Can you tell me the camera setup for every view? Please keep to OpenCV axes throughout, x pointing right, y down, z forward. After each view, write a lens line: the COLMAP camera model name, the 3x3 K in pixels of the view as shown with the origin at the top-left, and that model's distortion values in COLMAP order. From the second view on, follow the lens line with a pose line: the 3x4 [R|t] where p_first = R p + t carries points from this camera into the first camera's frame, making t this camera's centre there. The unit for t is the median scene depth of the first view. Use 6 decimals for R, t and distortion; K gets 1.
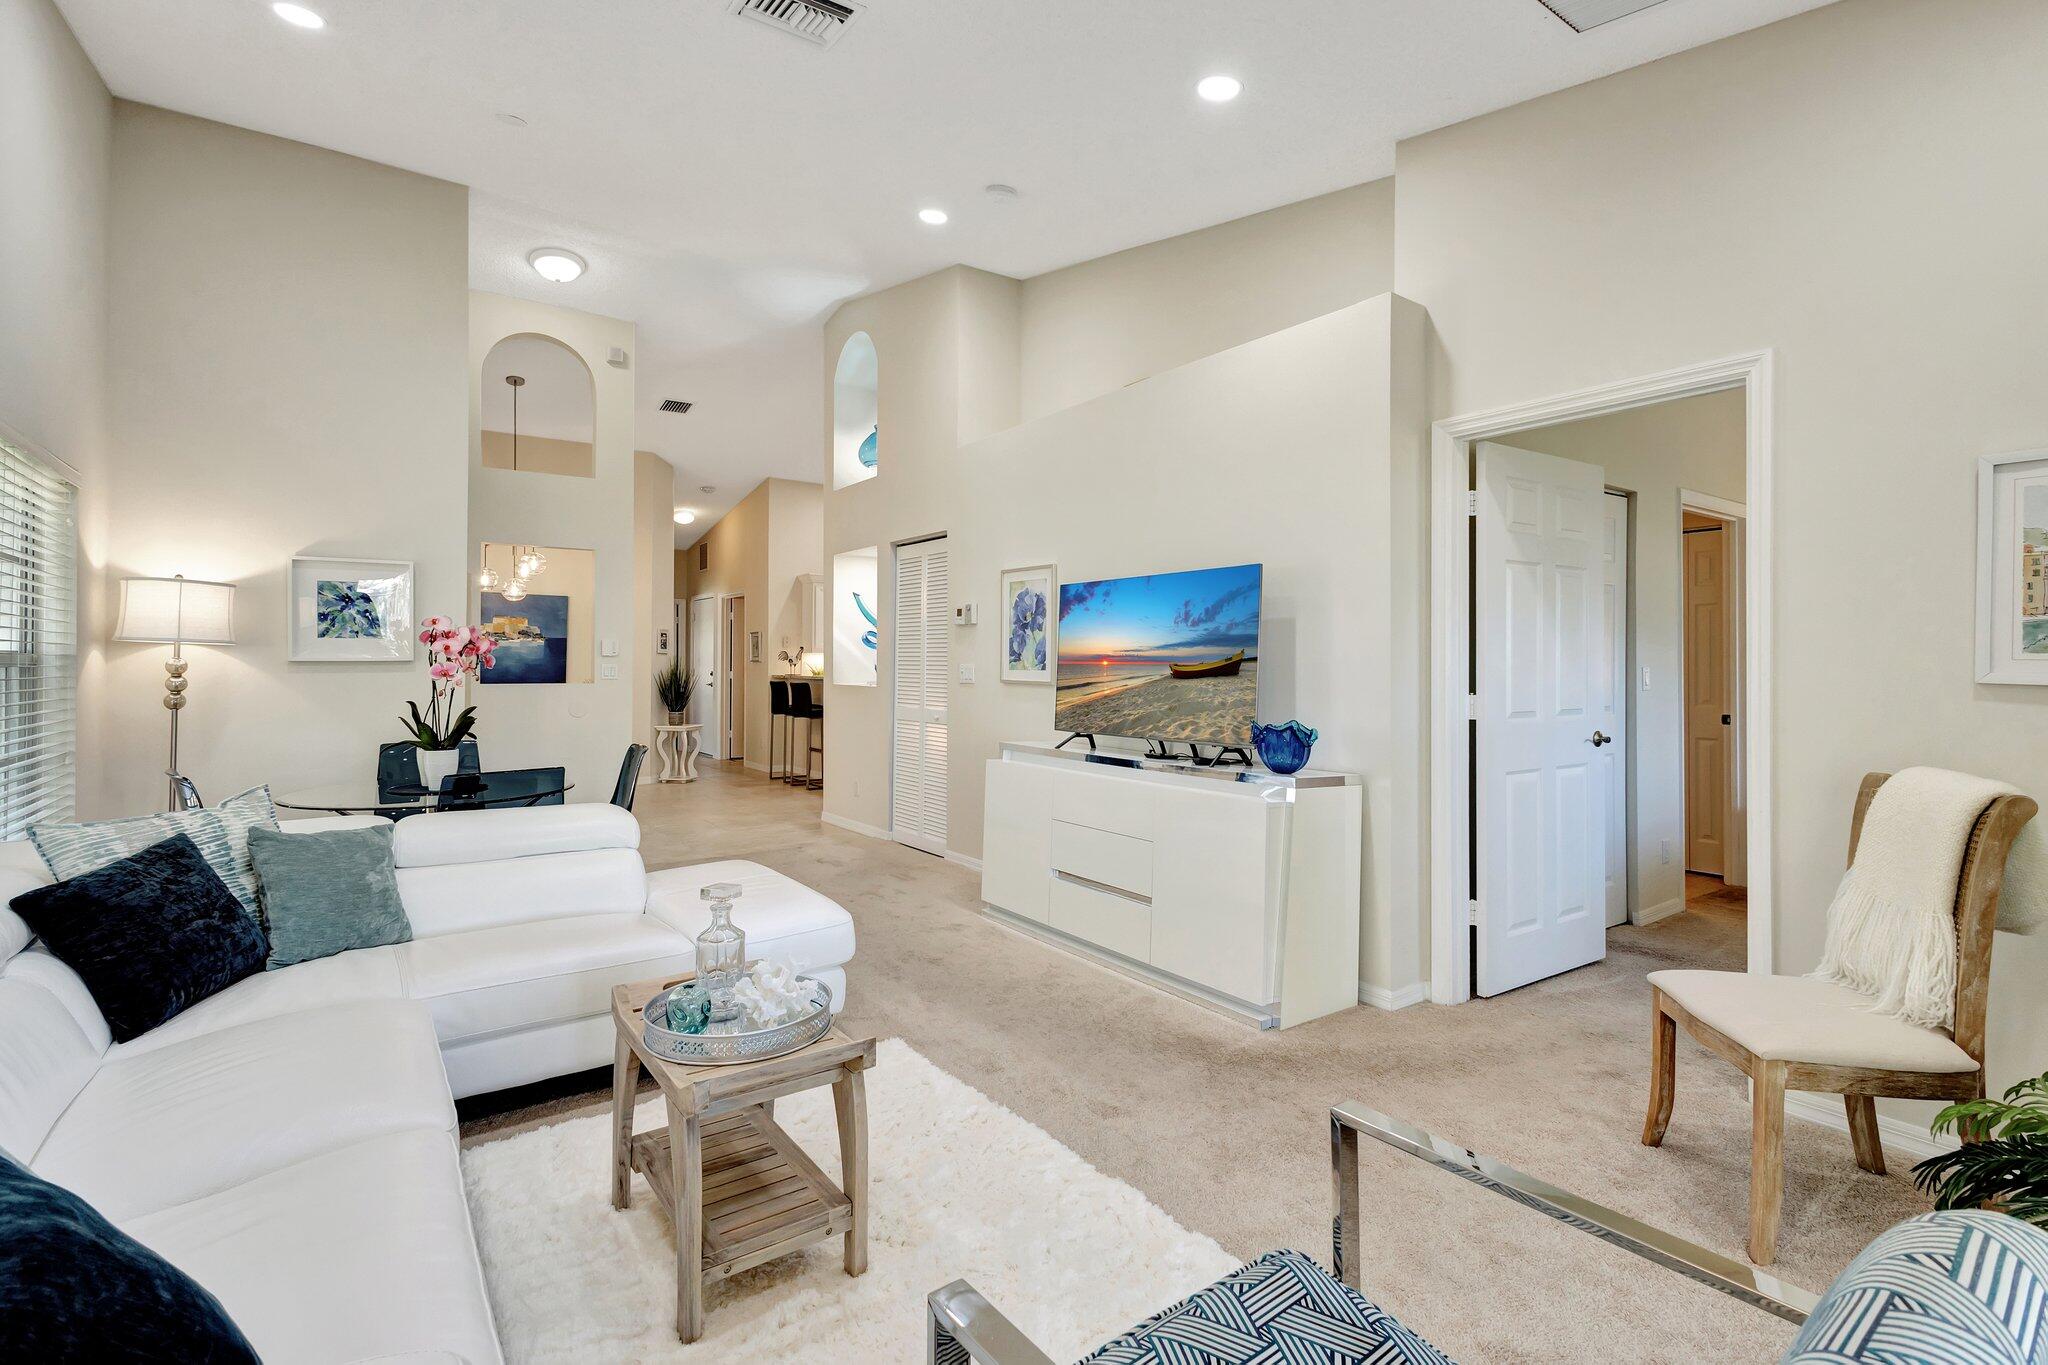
lens RADIAL K [[942.0, 0, 1028.5], [0, 942.0, 674.0], [0, 0, 1]] dist [0.010599, -0.005256]
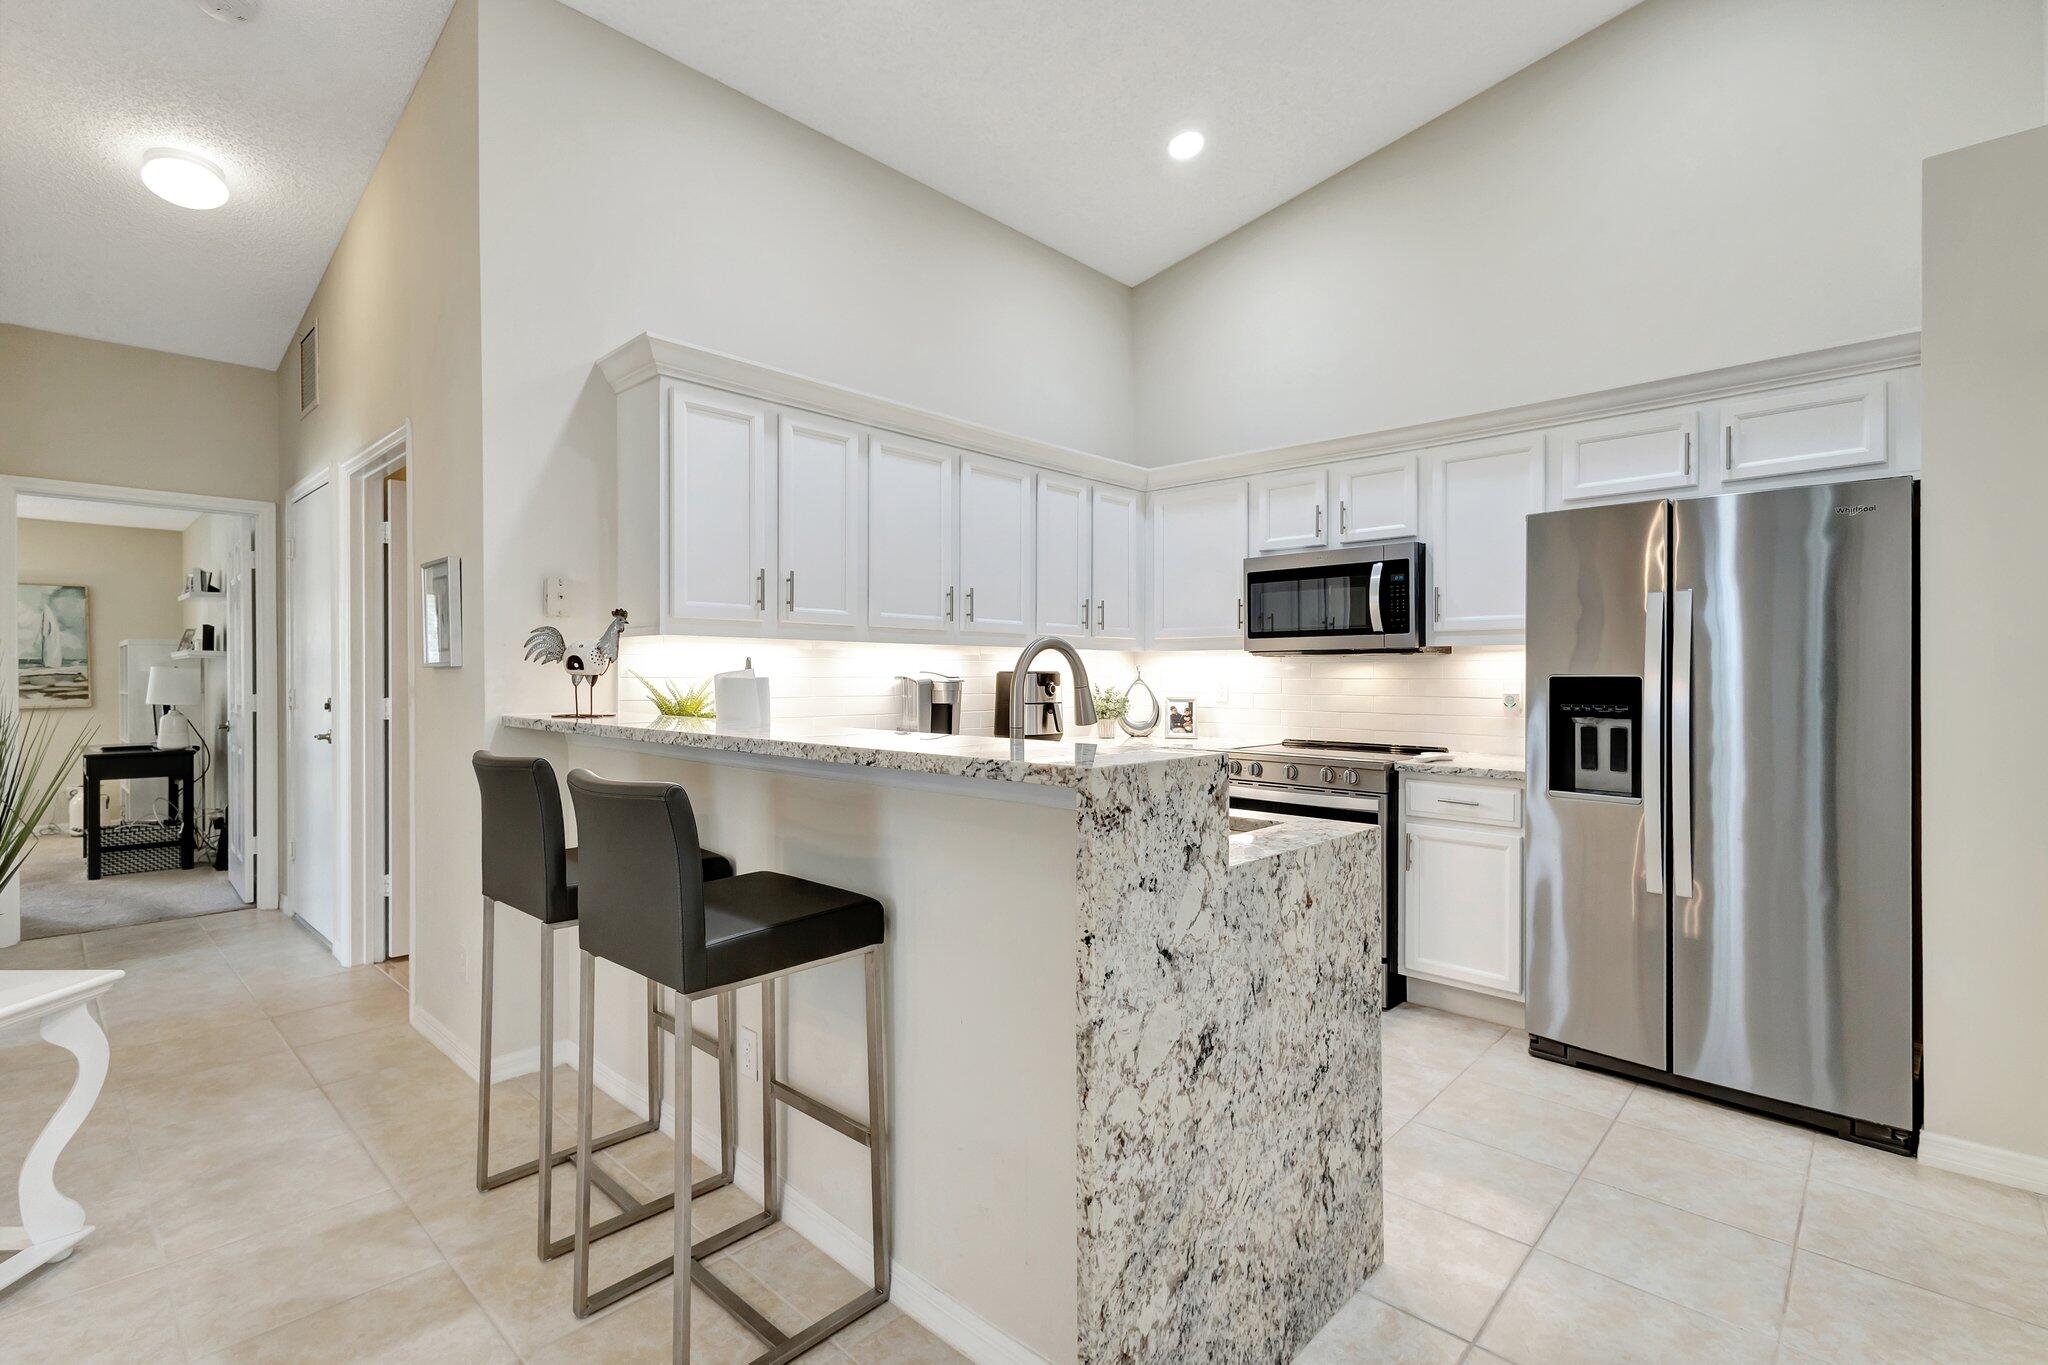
lens RADIAL K [[942.0, 0, 1011.1], [0, 942.0, 688.8], [0, 0, 1]] dist [0.010599, -0.005256]
pose [[0.982844, -0.000868, 0.184434, -0.181223], [0.000796, 1.000000, 0.000465, -0.006934], [-0.184435, -0.000310, 0.982845, 0.717688]]
